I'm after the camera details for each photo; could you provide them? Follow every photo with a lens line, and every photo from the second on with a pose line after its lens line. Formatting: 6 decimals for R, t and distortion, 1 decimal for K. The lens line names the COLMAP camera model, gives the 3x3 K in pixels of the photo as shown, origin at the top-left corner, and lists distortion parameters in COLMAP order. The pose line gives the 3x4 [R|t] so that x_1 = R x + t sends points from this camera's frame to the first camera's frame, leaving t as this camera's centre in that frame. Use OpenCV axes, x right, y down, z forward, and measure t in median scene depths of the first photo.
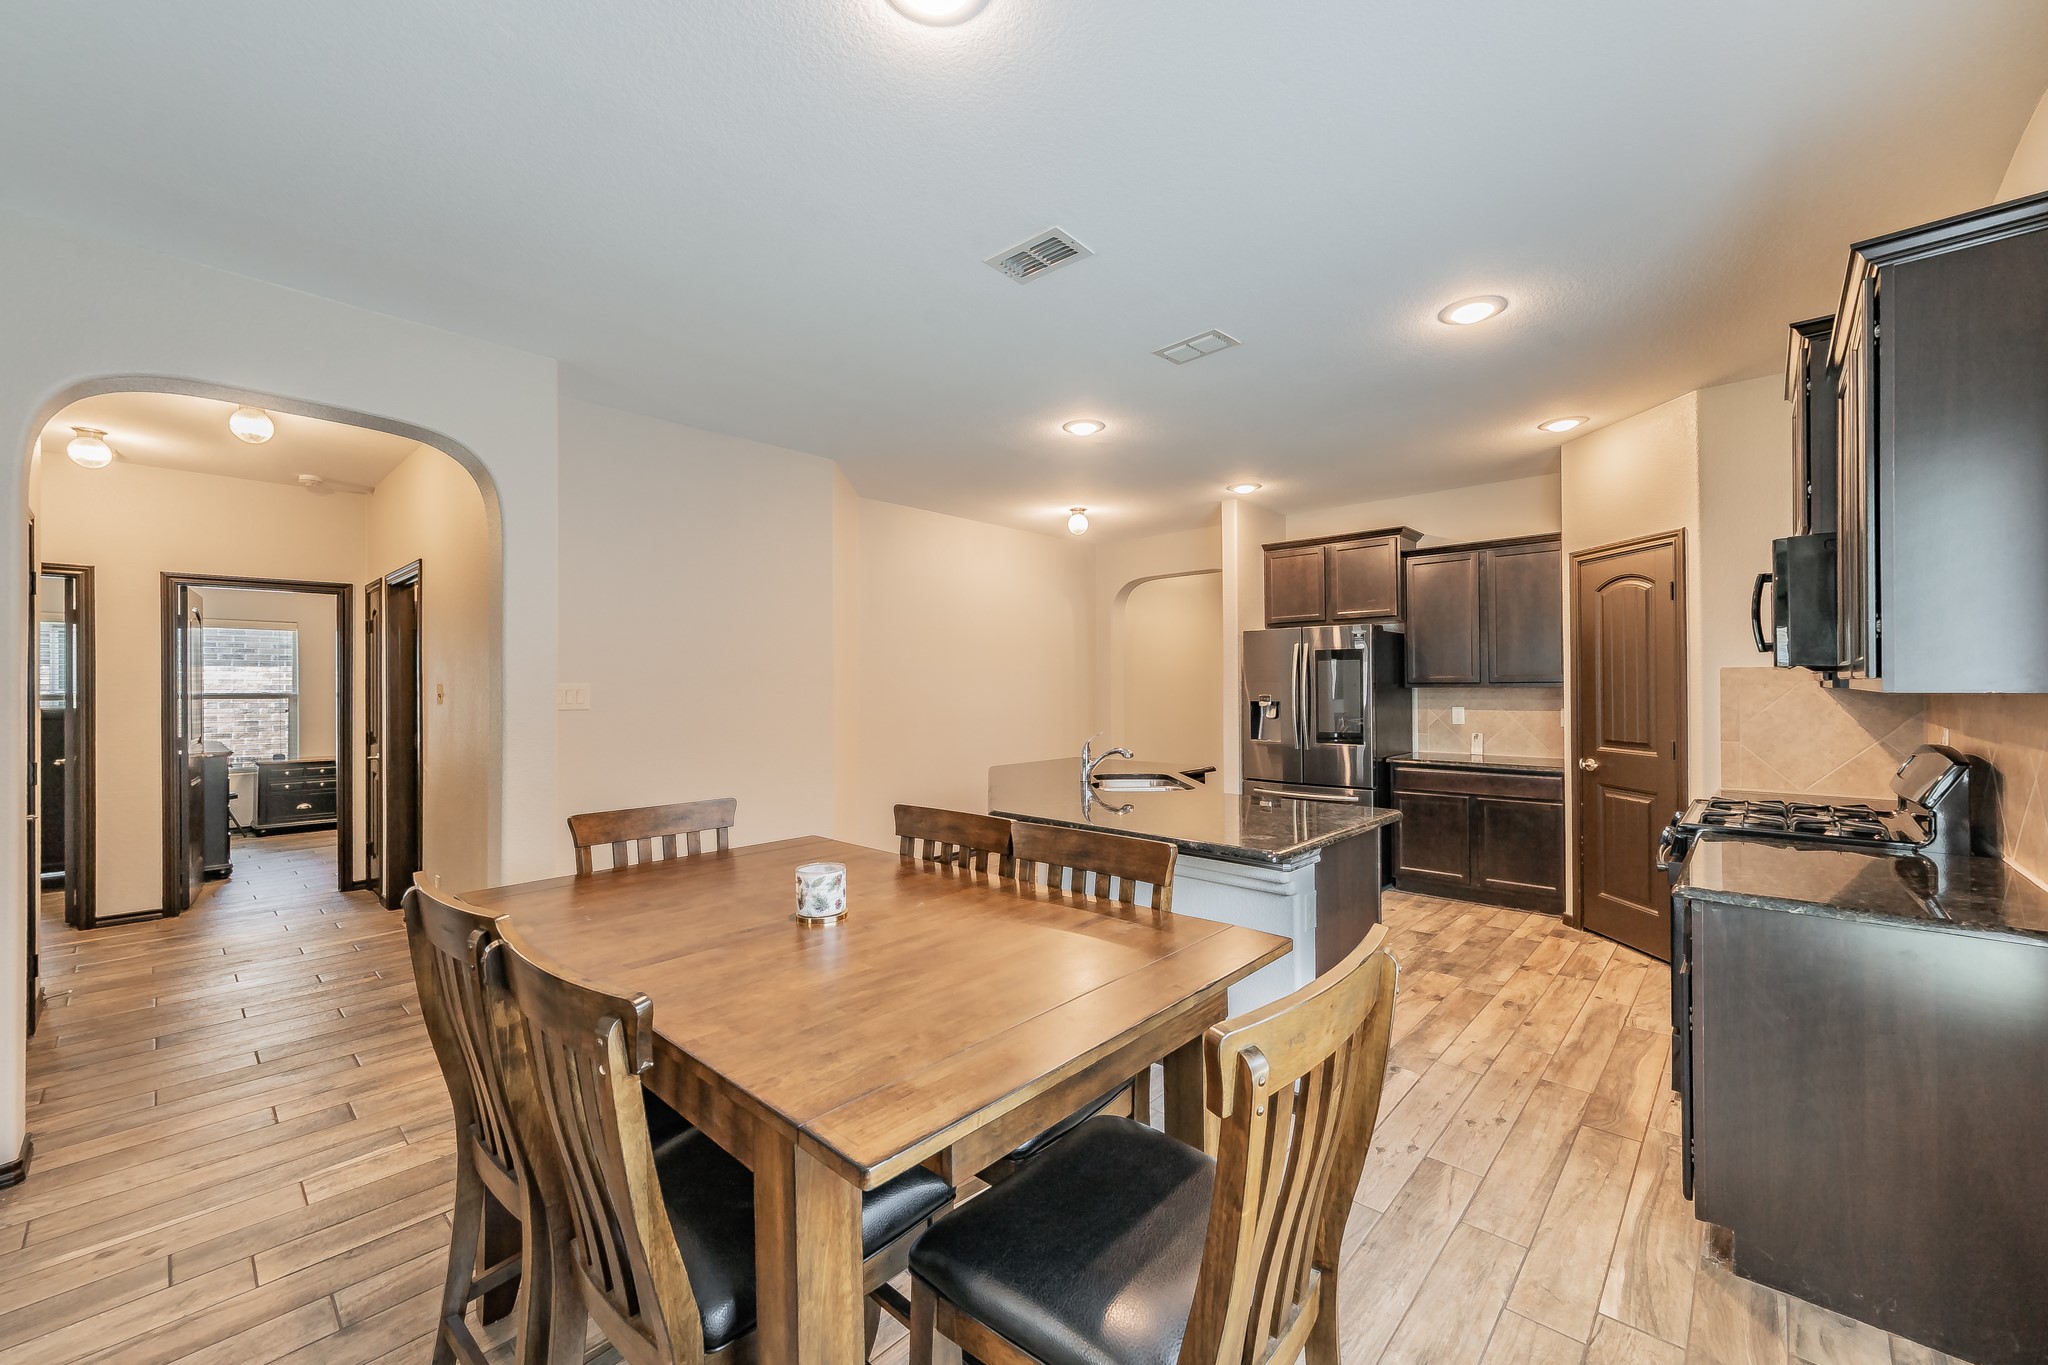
lens RADIAL K [[803.9, 0, 1027.2], [0, 803.9, 677.7], [0, 0, 1]] dist [-0.002270, 0.000112]
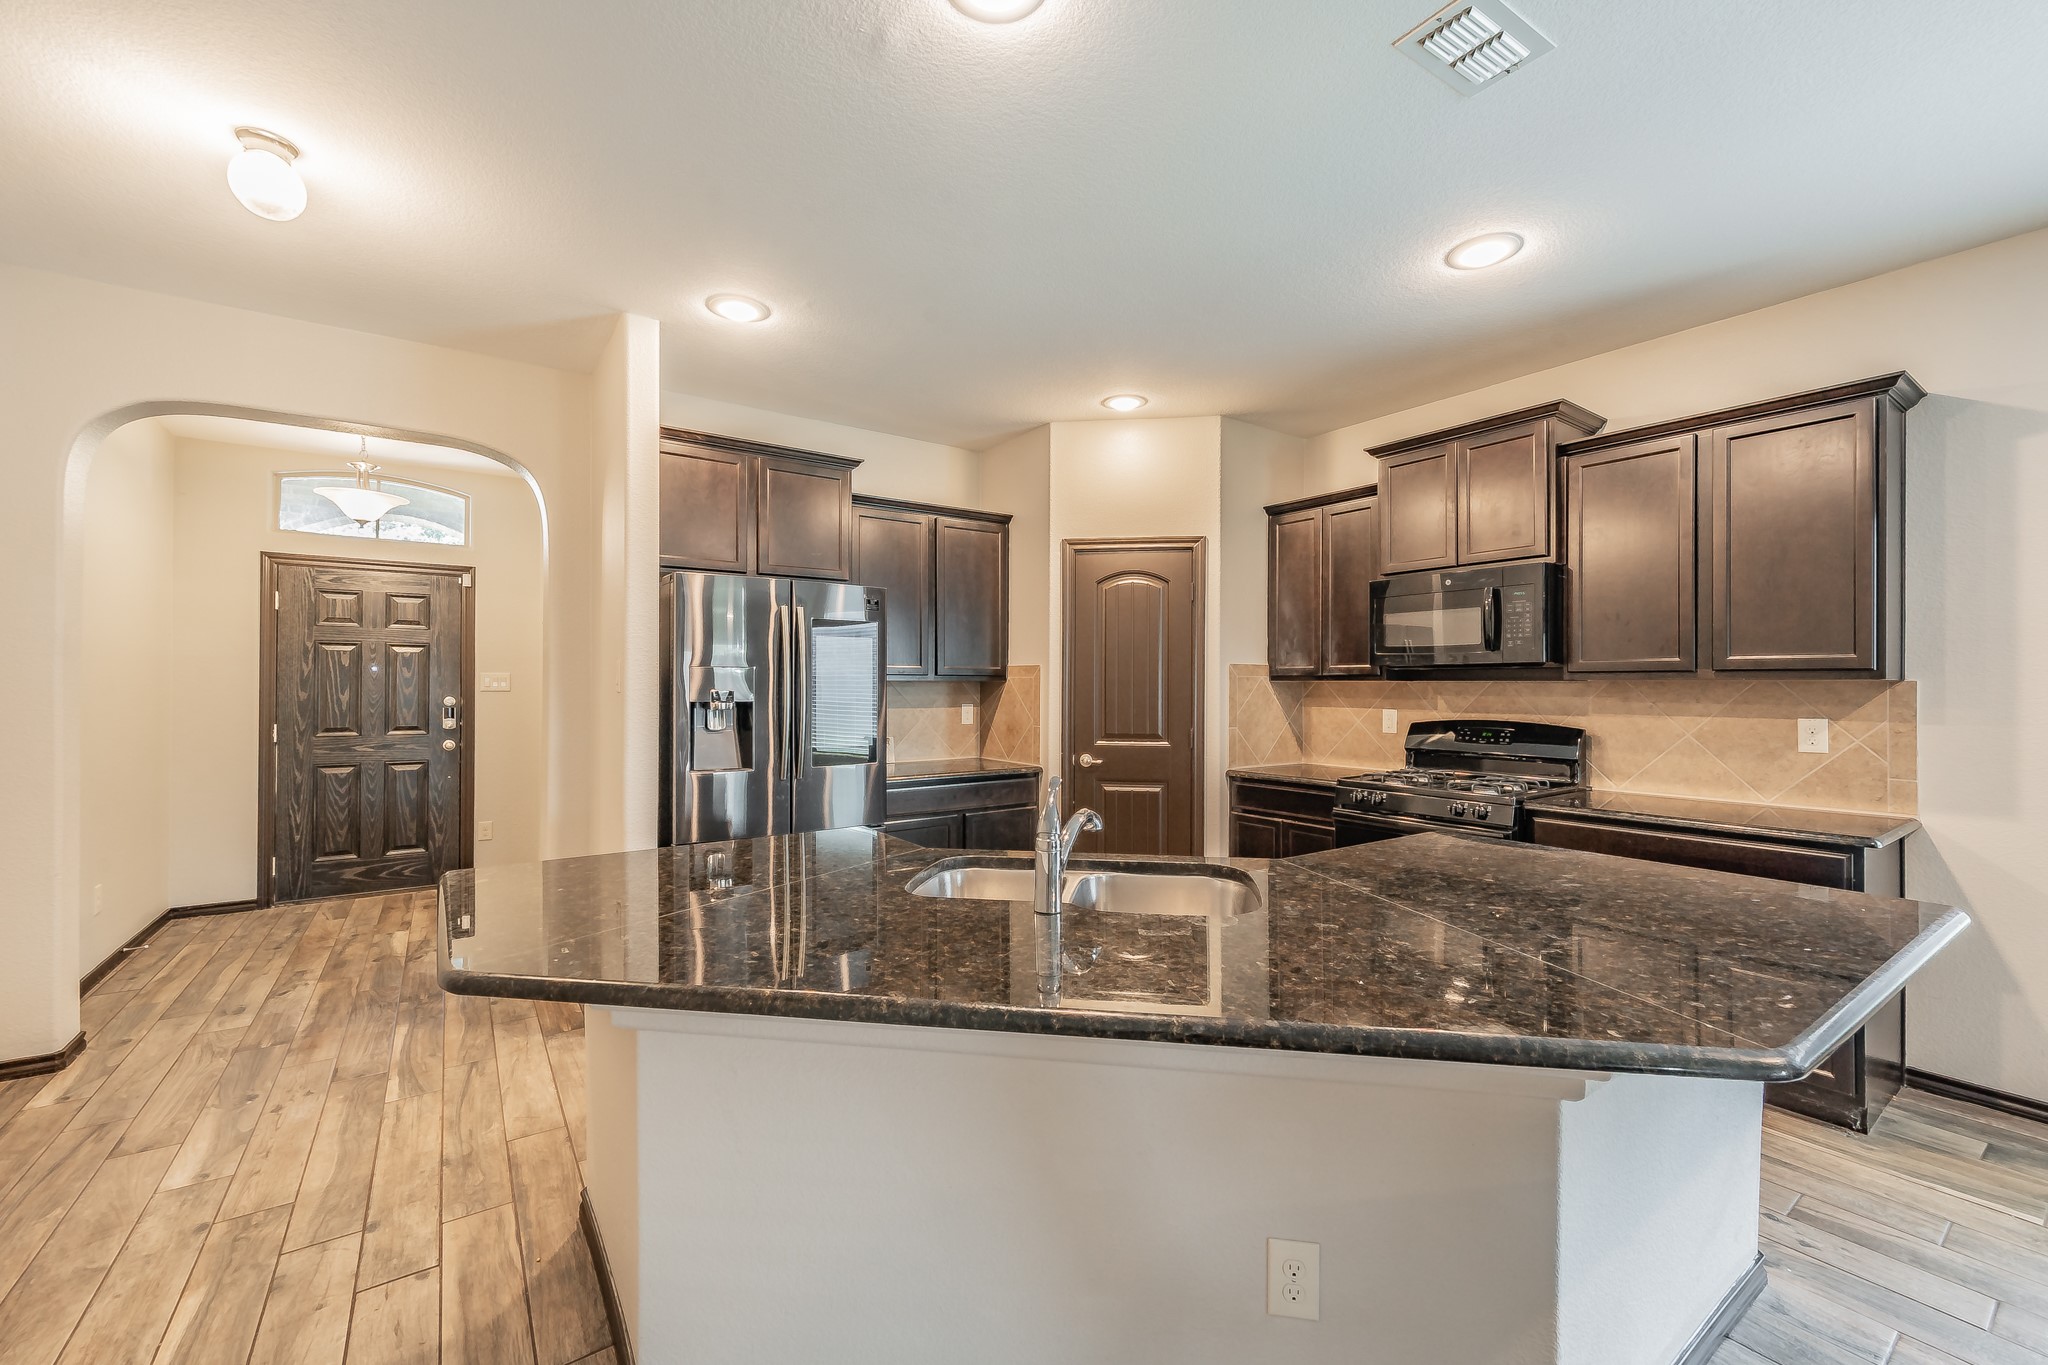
lens RADIAL K [[826.8, 0, 1012.9], [0, 826.8, 682.3], [0, 0, 1]] dist [0.000660, 0.000323]
pose [[0.214435, 0.008867, 0.976698, -0.302082], [-0.011619, 0.999911, -0.006526, 0.021459], [-0.976669, -0.009949, 0.214519, 0.883849]]
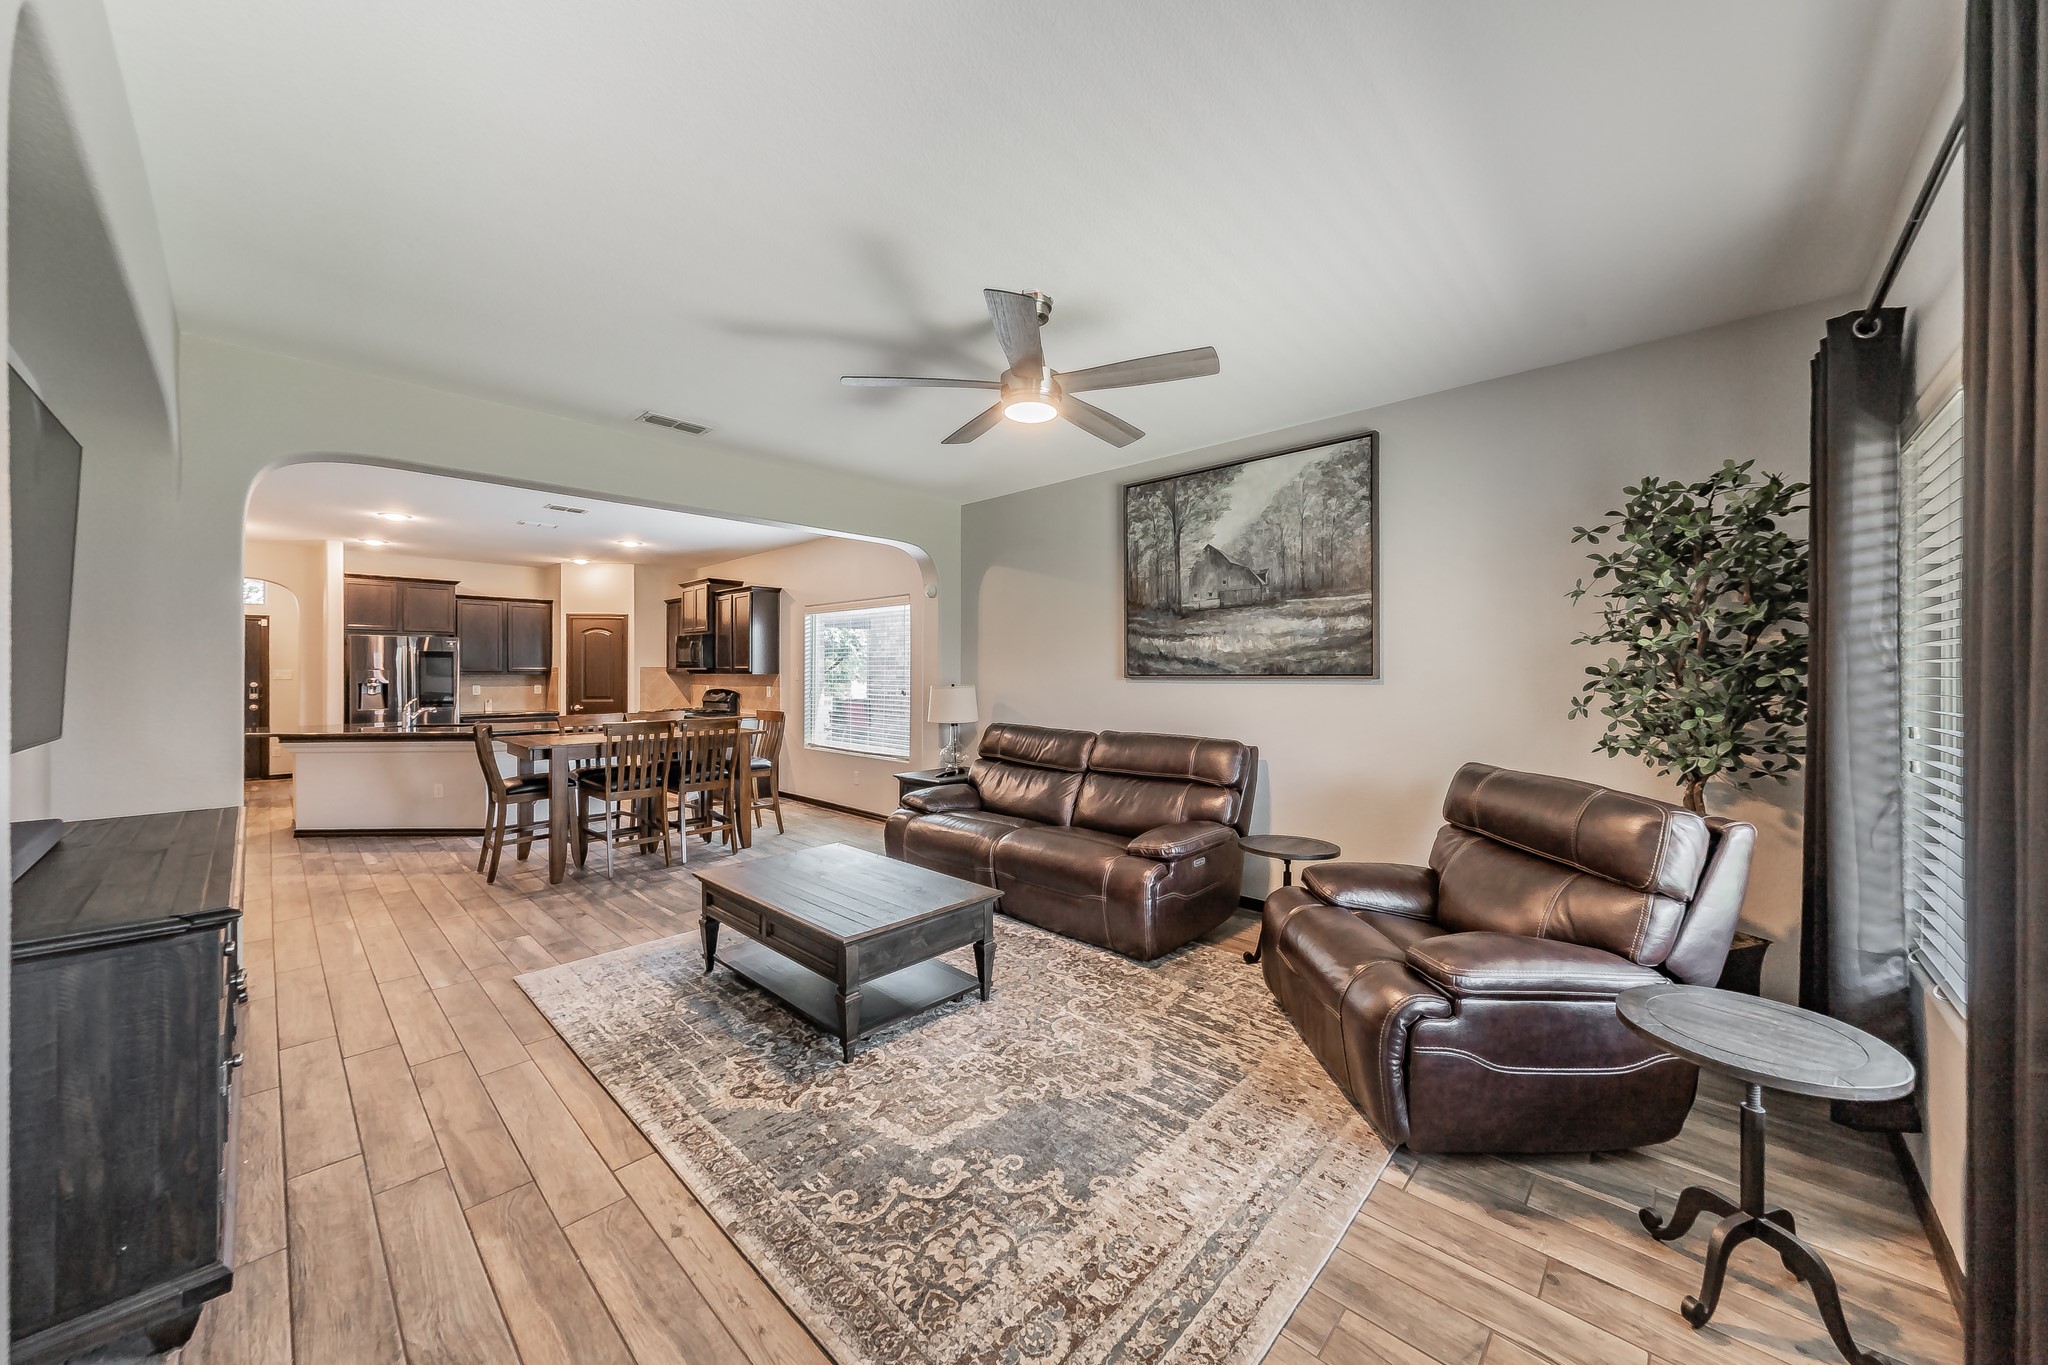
lens RADIAL K [[737.2, 0, 1018.5], [0, 737.2, 668.3], [0, 0, 1]] dist [-0.001644, -0.000112]
pose [[0.017426, 0.013002, 0.999764, -1.372769], [-0.009924, 0.999868, -0.012830, 0.009315], [-0.999799, -0.009698, 0.017553, -0.284710]]
